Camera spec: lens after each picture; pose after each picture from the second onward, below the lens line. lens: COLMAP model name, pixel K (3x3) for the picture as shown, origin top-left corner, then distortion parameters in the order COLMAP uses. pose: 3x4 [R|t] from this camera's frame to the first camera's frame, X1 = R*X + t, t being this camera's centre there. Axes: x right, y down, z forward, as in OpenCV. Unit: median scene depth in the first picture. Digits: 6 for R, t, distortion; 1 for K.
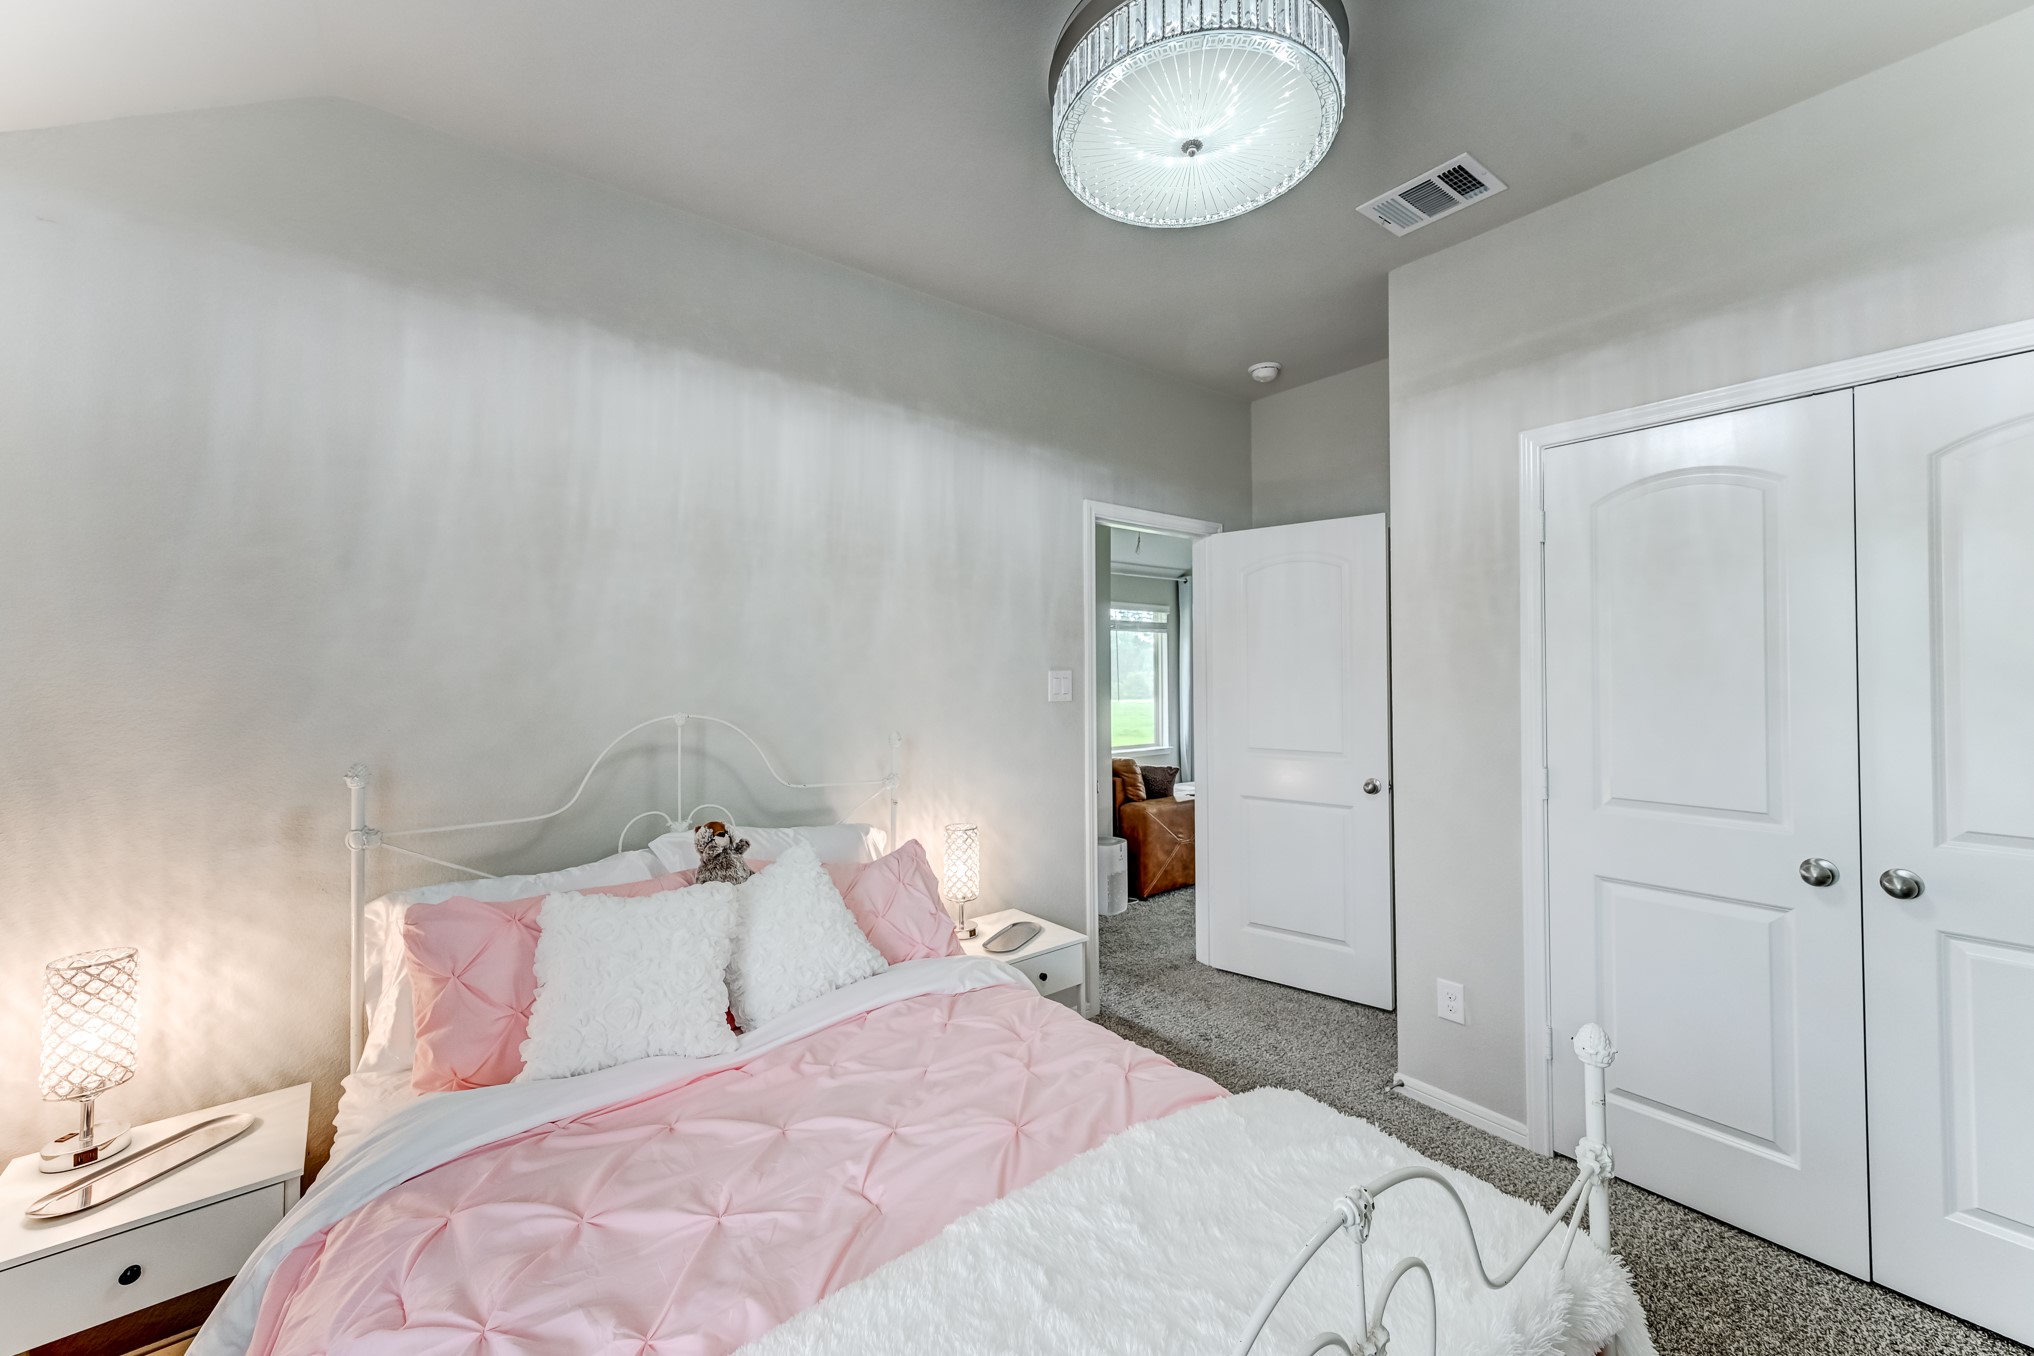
lens RADIAL K [[791.5, 0, 1016.6], [0, 791.5, 670.4], [0, 0, 1]] dist [0.012771, 0.000087]
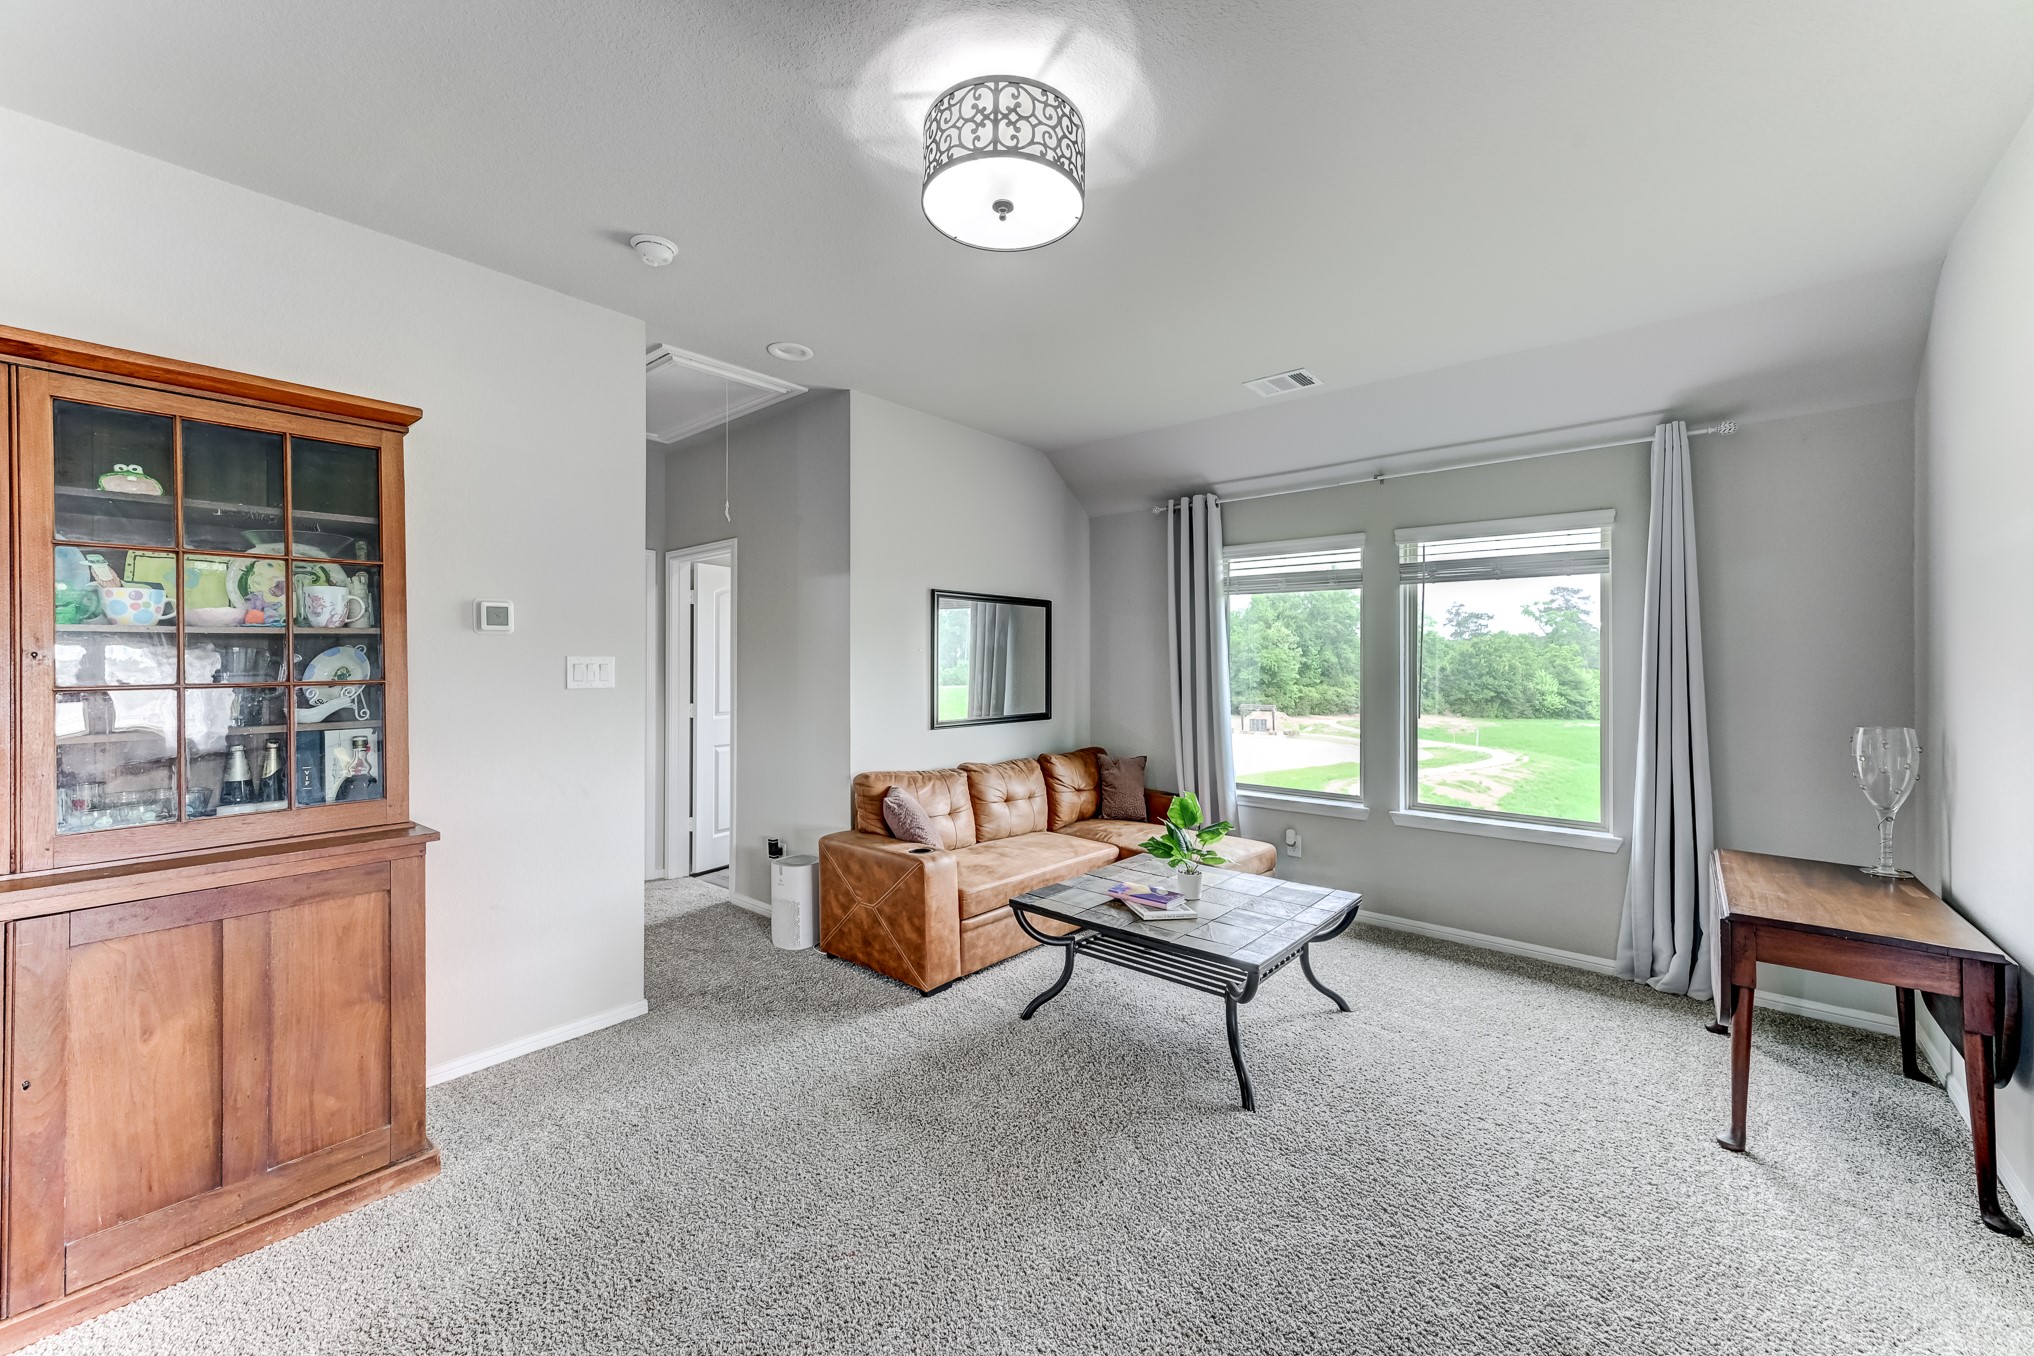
lens RADIAL K [[791.5, 0, 1003.6], [0, 791.5, 664.8], [0, 0, 1]] dist [0.012771, 0.000087]
pose [[0.186376, 0.006990, -0.982454, 0.595635], [0.002920, 0.999966, 0.007669, -0.000841], [0.982474, -0.004299, 0.186350, 0.638850]]
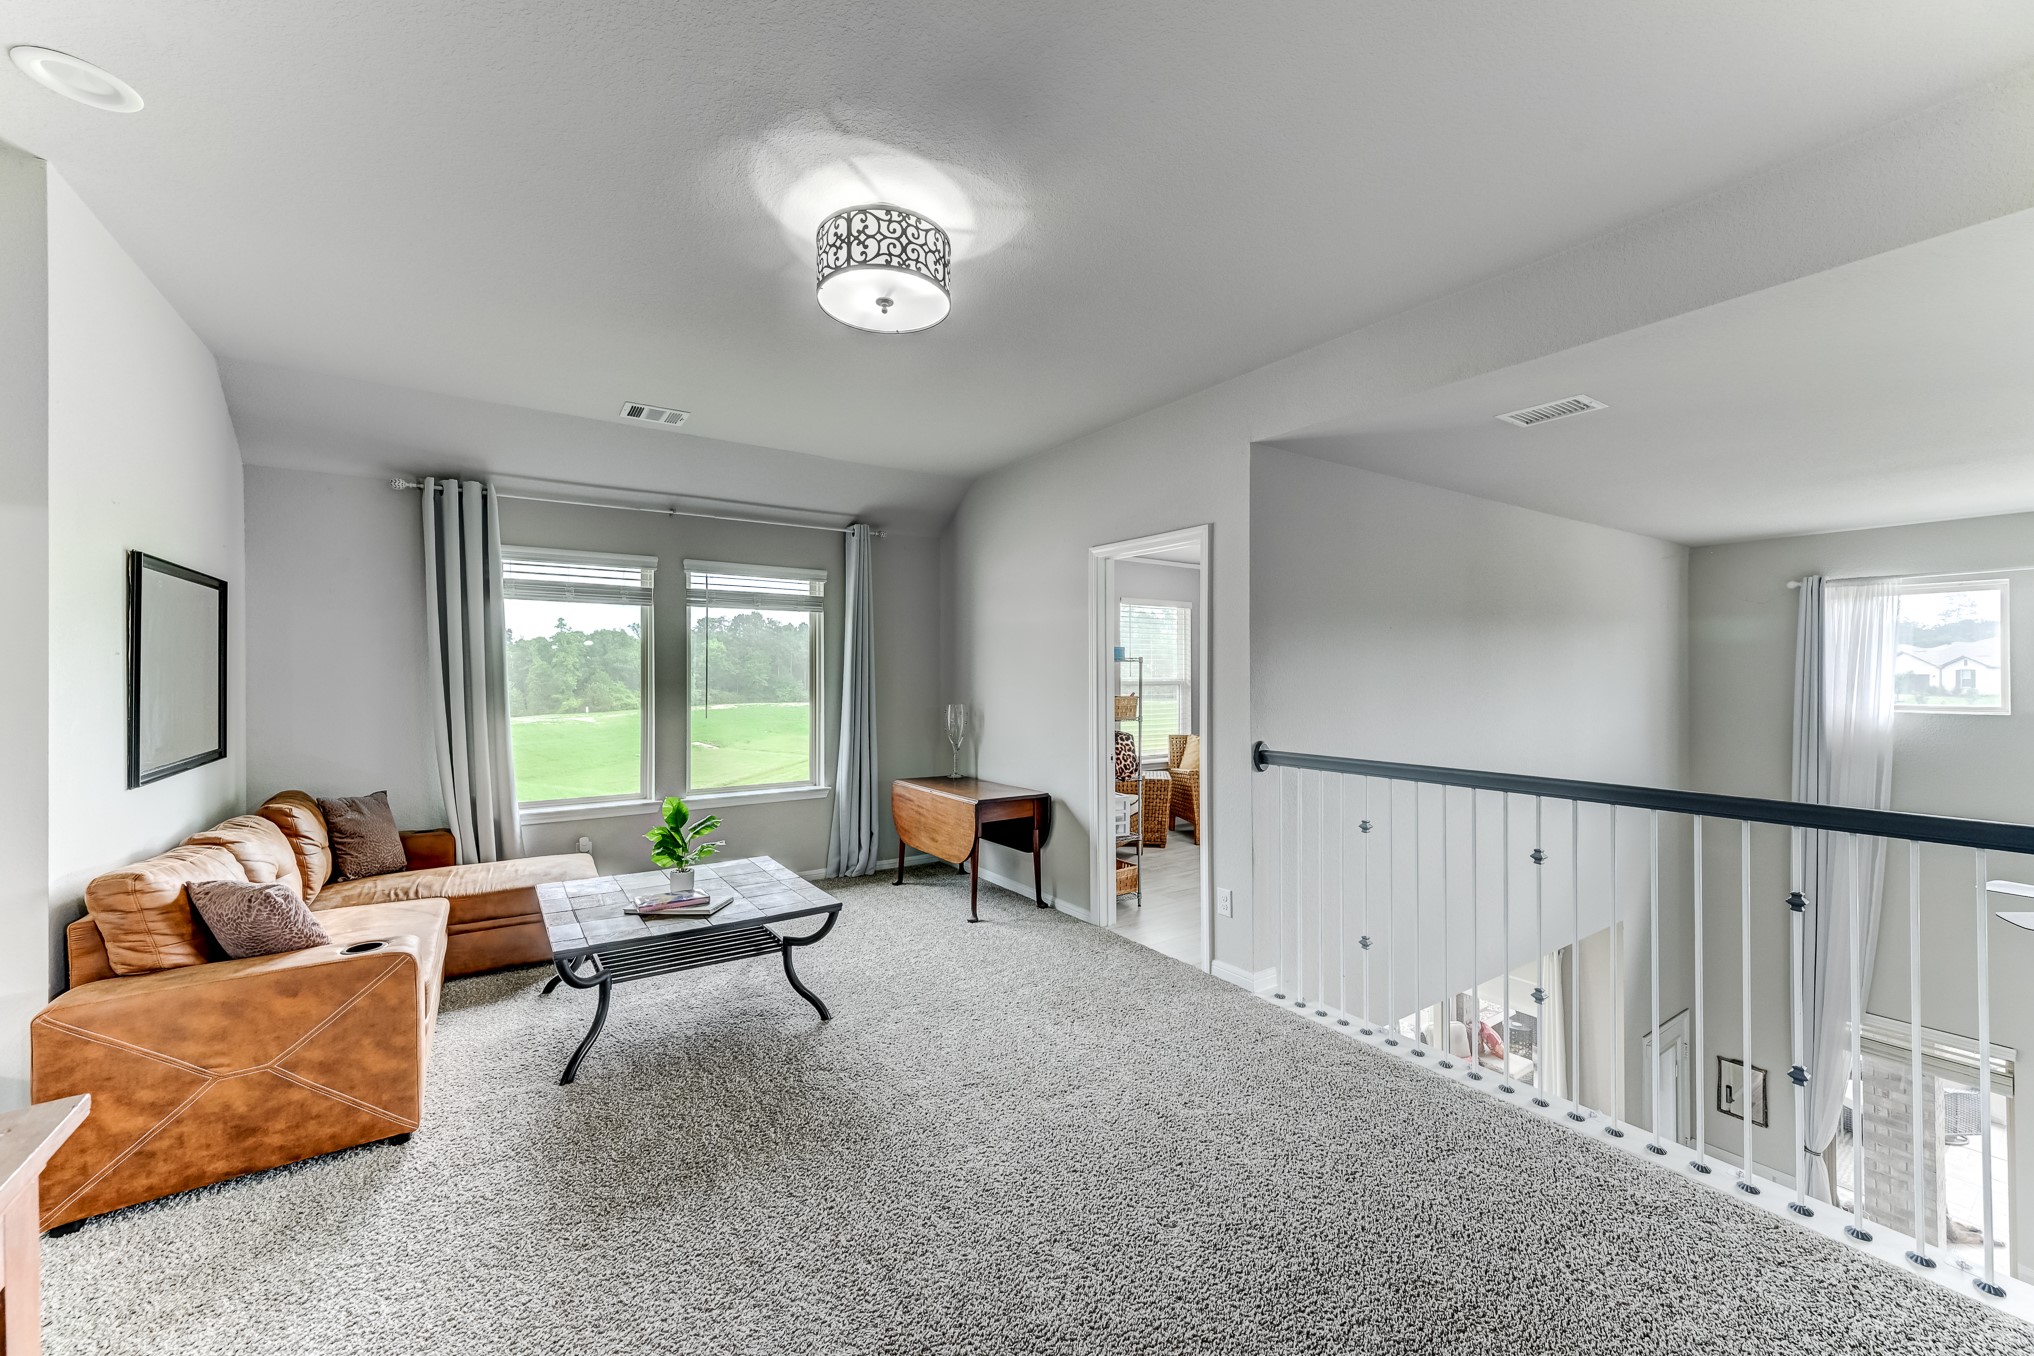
lens RADIAL K [[791.5, 0, 1009.6], [0, 791.5, 673.1], [0, 0, 1]] dist [0.012771, 0.000087]
pose [[0.996409, 0.004233, -0.084563, 0.426850], [-0.003547, 0.999960, 0.008265, -0.002896], [0.084595, -0.007935, 0.996384, 0.390278]]
